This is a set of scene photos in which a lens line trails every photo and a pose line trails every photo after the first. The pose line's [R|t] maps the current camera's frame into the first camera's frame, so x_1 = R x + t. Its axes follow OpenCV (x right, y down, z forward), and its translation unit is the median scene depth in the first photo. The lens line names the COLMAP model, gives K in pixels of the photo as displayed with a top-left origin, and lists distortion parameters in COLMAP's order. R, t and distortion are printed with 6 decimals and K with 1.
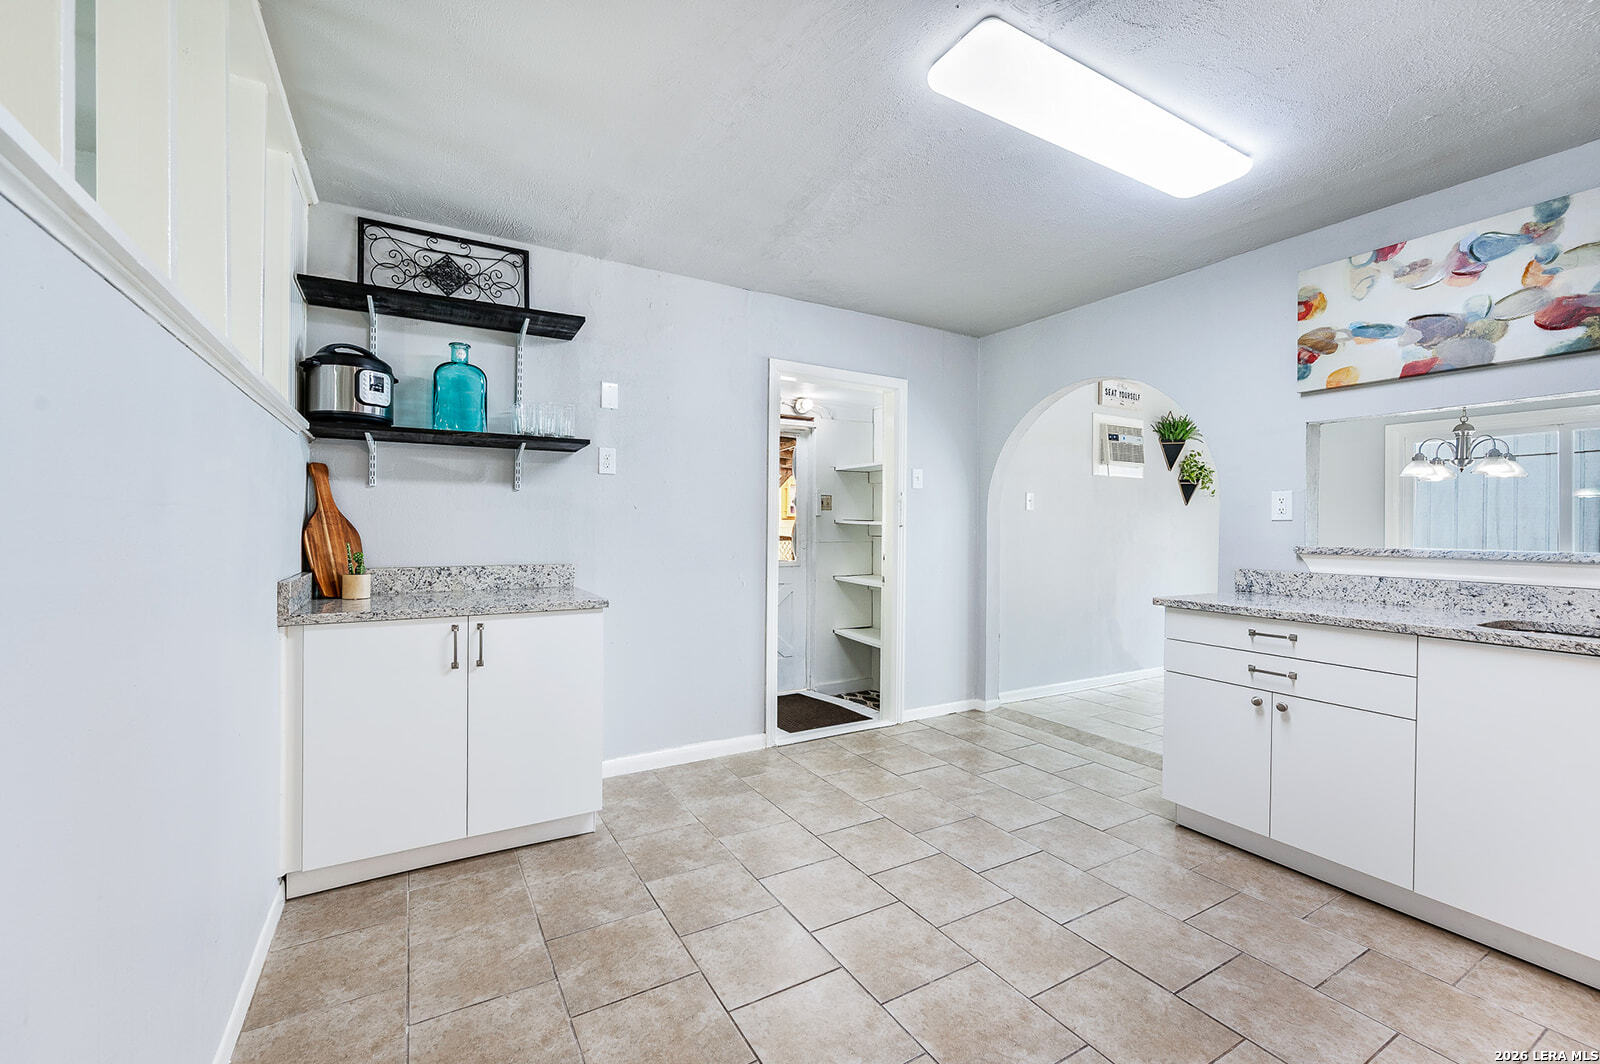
lens RADIAL K [[647.8, 0, 797.0], [0, 647.8, 530.1], [0, 0, 1]] dist [-0.000730, -0.000041]
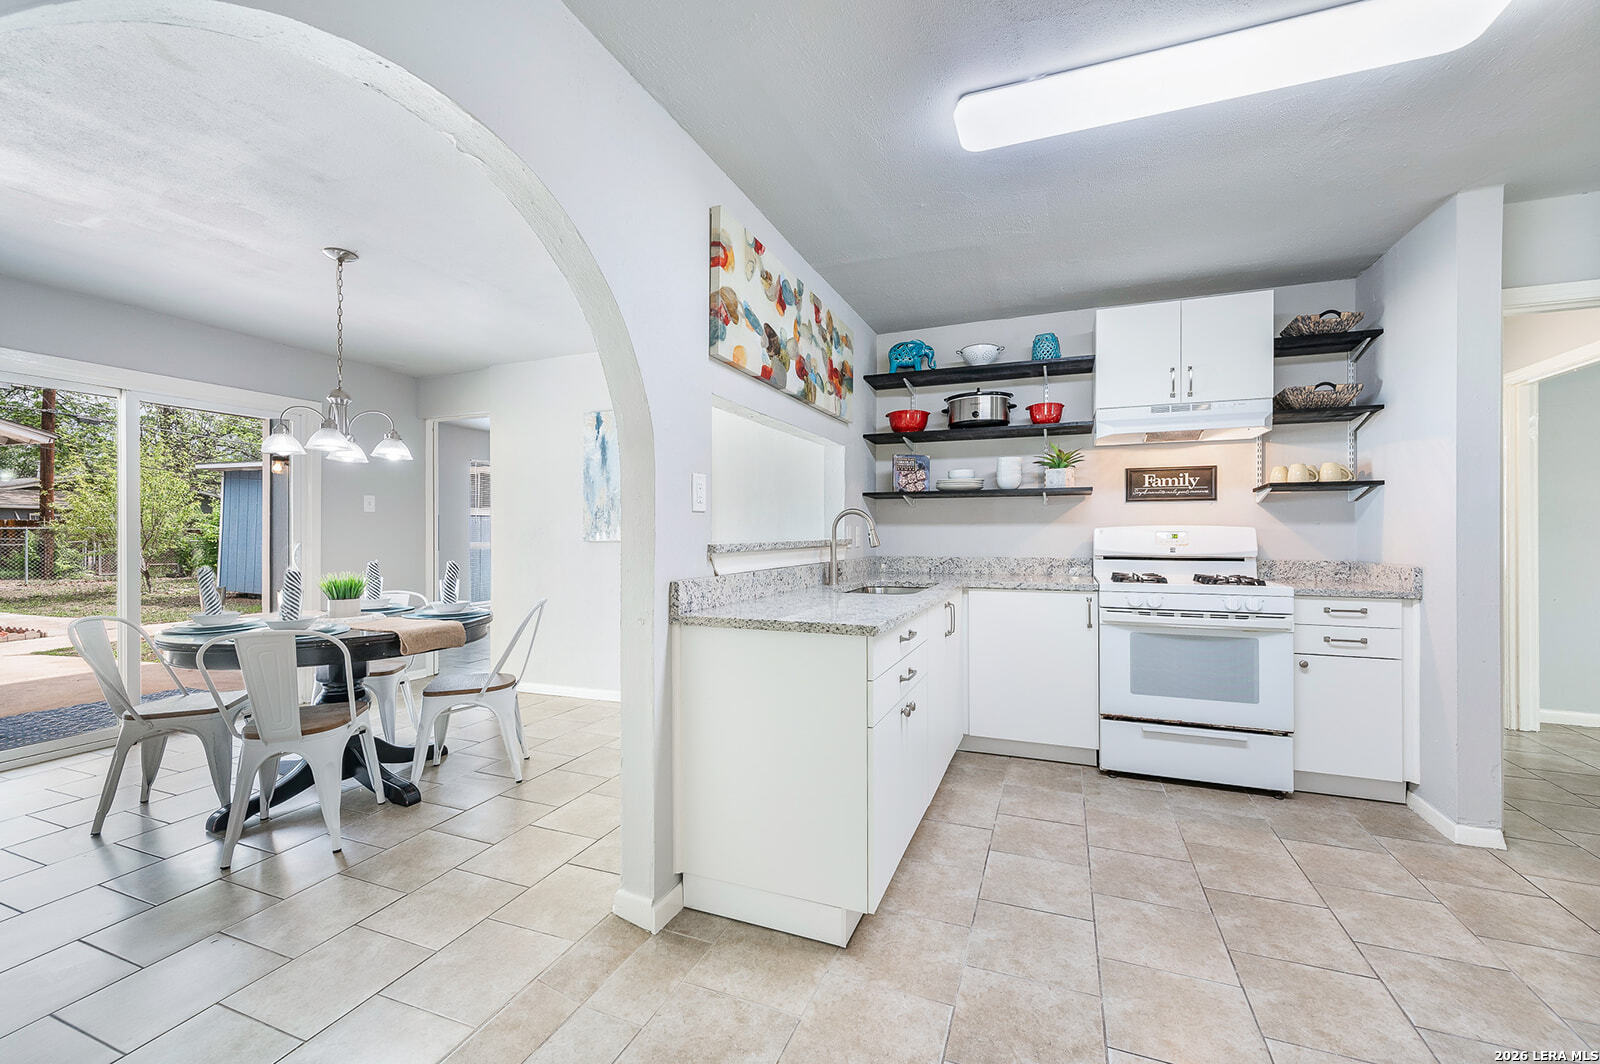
lens RADIAL K [[657.4, 0, 796.1], [0, 657.4, 528.2], [0, 0, 1]] dist [0.001026, 0.000054]
pose [[-0.604746, -0.007264, 0.796385, 0.055950], [-0.002137, 0.999970, 0.007498, -0.002030], [-0.796416, 0.002833, -0.604743, 1.472496]]
